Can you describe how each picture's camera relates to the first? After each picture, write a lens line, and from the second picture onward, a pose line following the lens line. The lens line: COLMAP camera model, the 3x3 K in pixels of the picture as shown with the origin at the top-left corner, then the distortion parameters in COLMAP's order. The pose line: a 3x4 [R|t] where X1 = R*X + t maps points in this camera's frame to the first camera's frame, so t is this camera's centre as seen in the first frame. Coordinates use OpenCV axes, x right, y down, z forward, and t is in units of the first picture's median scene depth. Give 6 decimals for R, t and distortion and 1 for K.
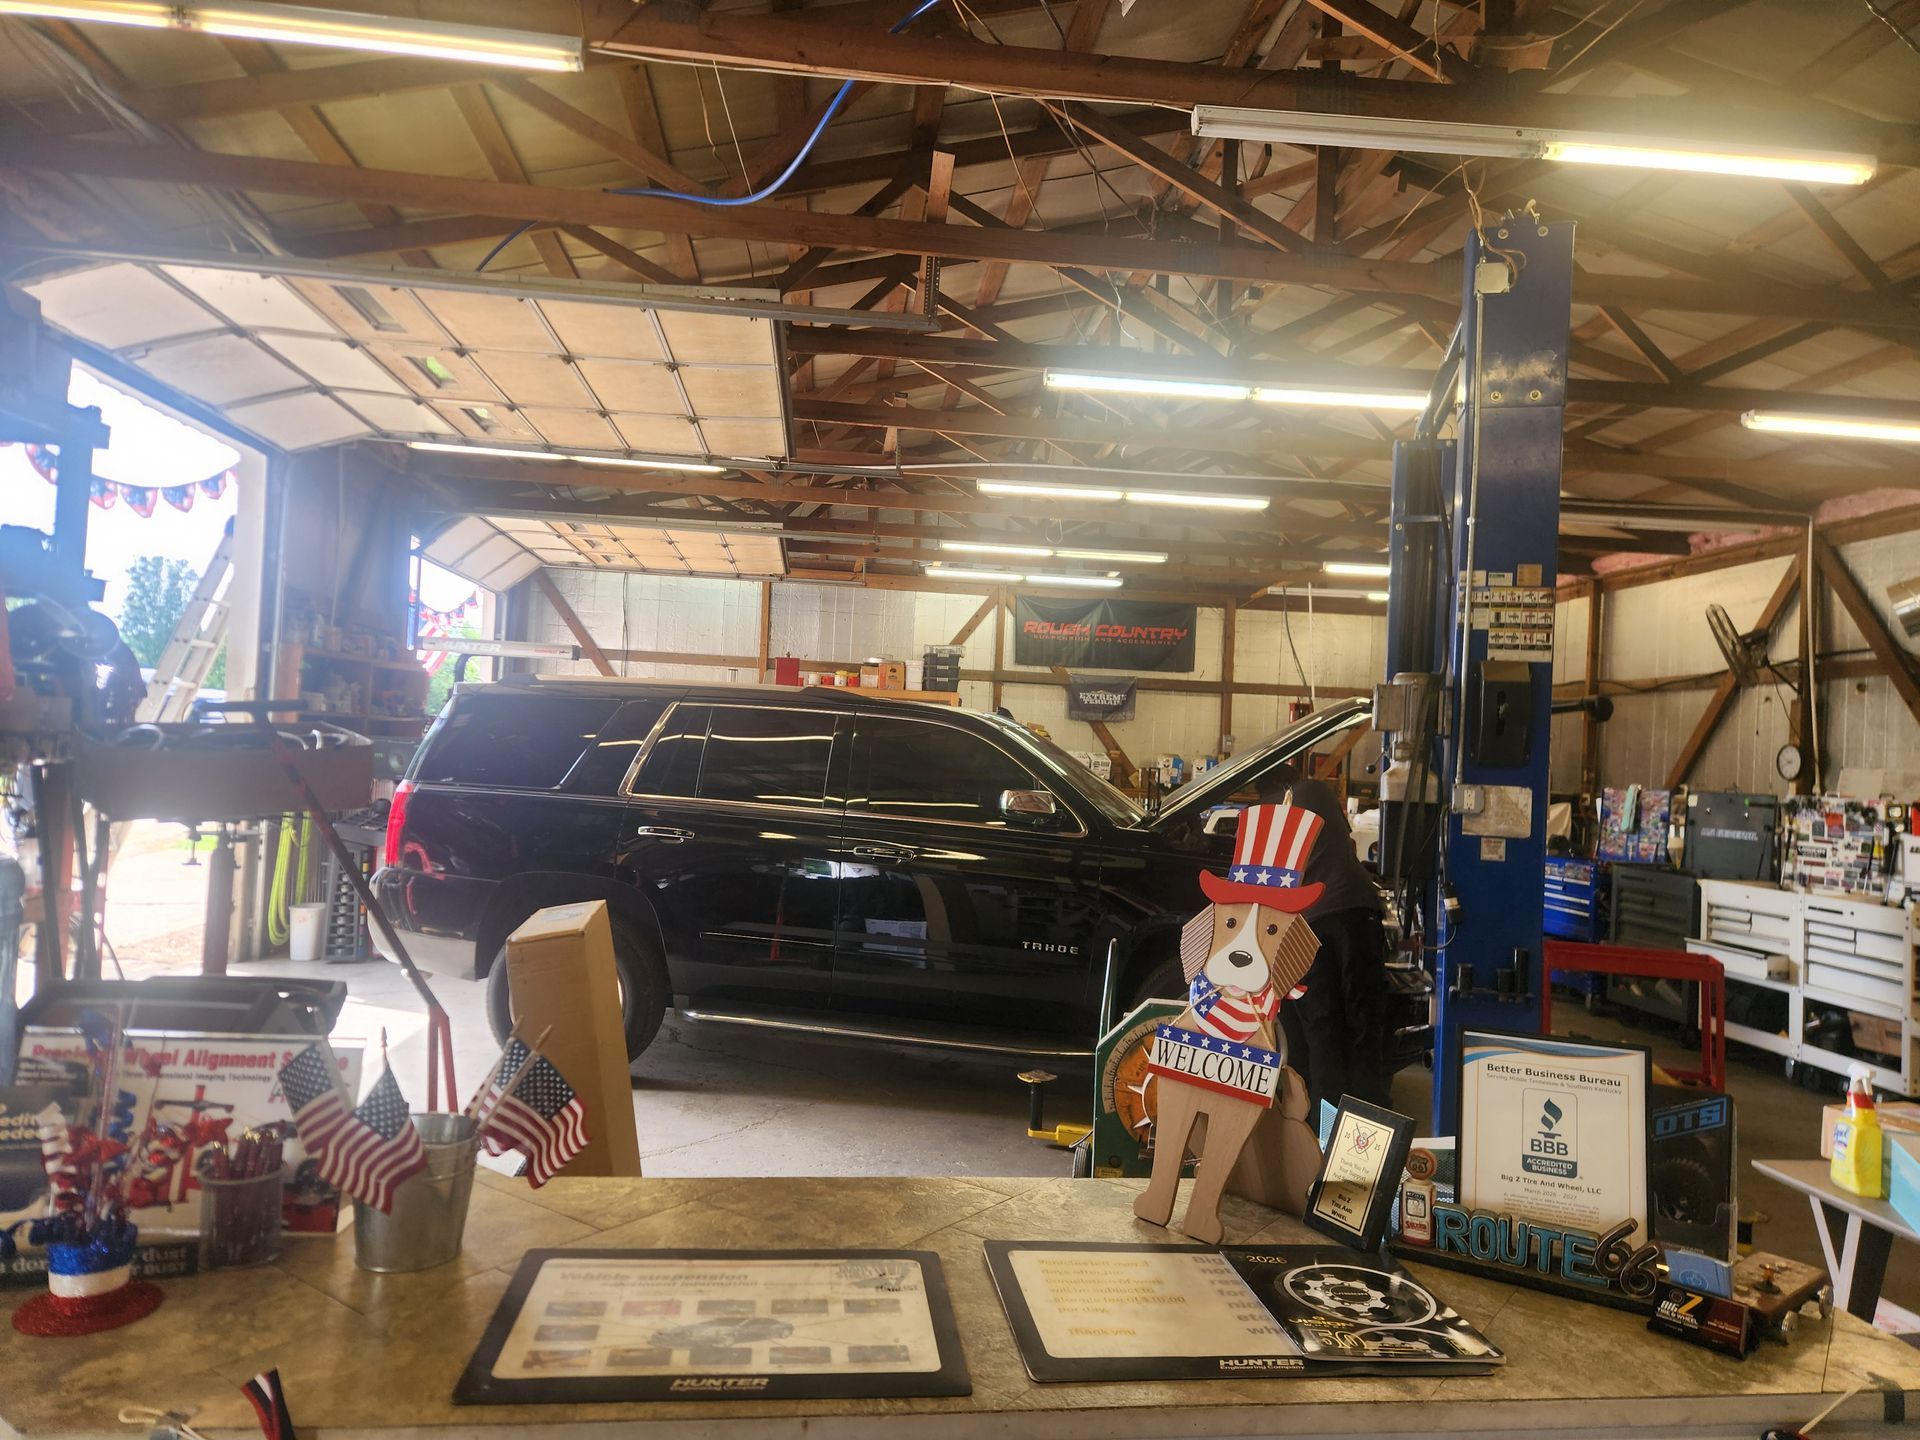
lens RADIAL K [[1319.0, 0, 960.0], [0, 1319.0, 720.0], [0, 0, 1]] dist [0.074529, -0.075692]
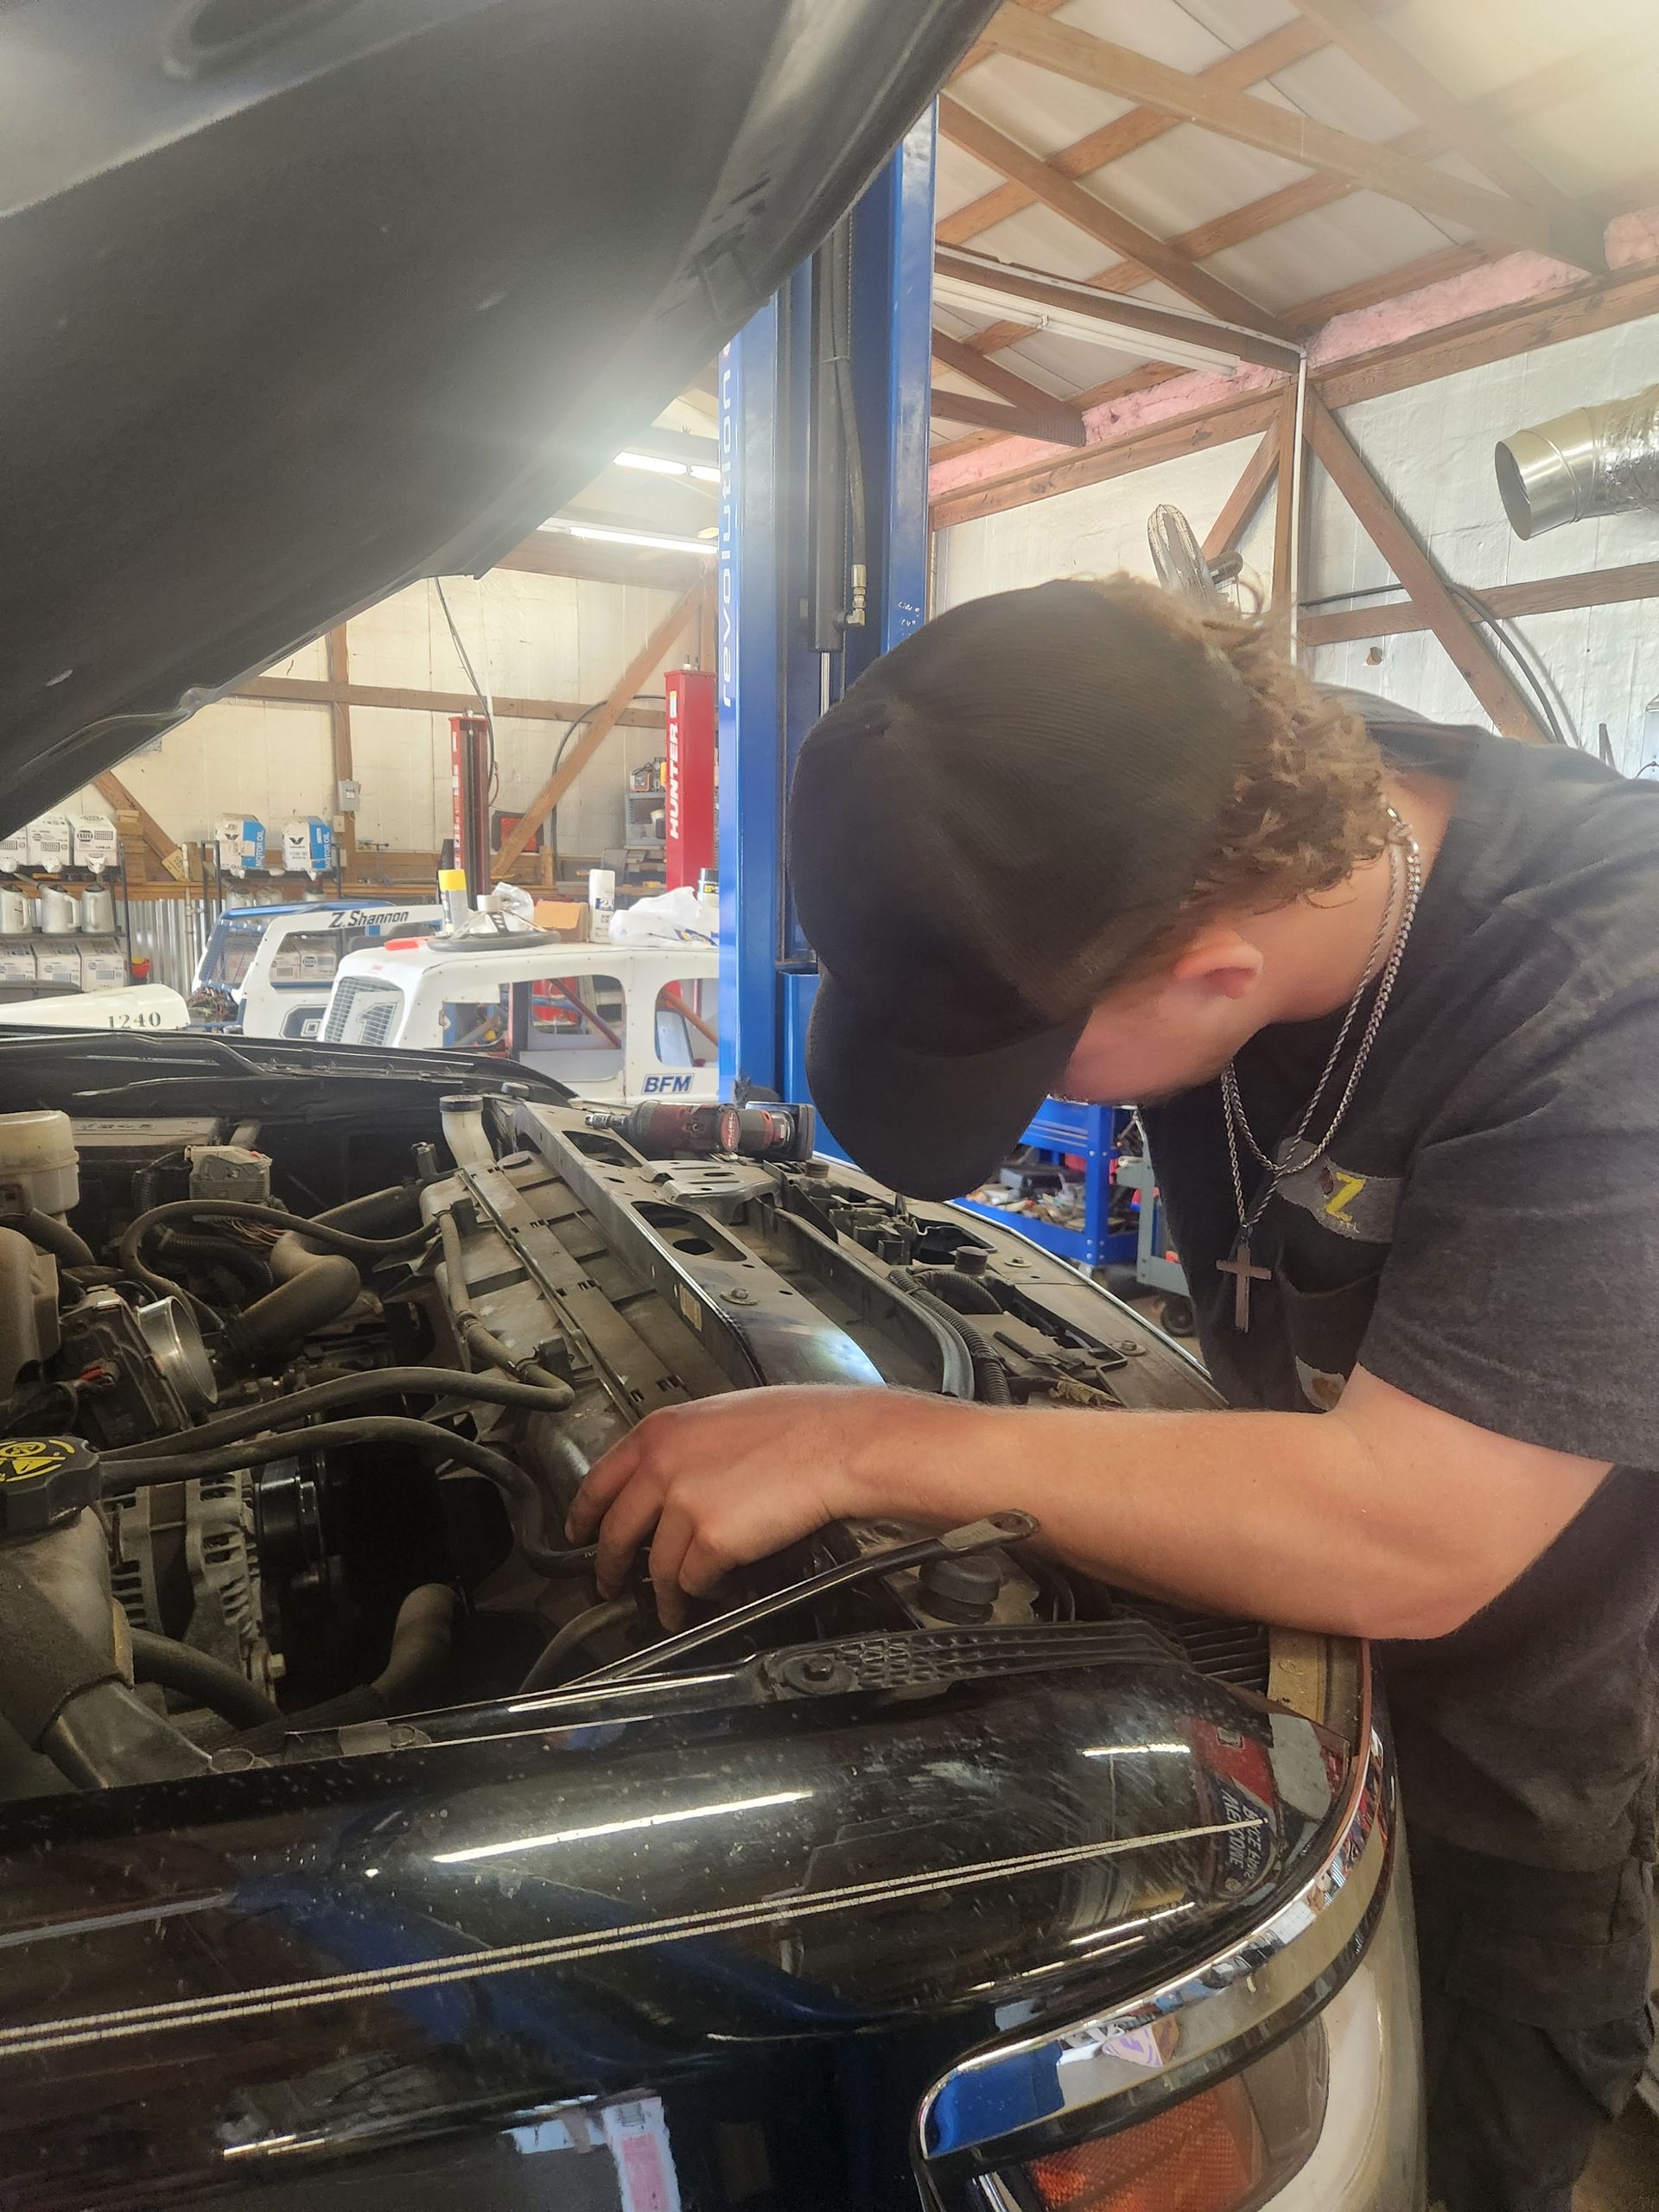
lens RADIAL K [[1528.3, 0, 818.6], [0, 1528.3, 1101.0], [0, 0, 1]] dist [0.074438, -0.075604]
pose [[0.897686, -0.098494, 0.429486, 0.120376], [0.015097, 0.981000, 0.193419, 0.029916], [-0.440377, -0.167146, 0.882117, 0.421343]]
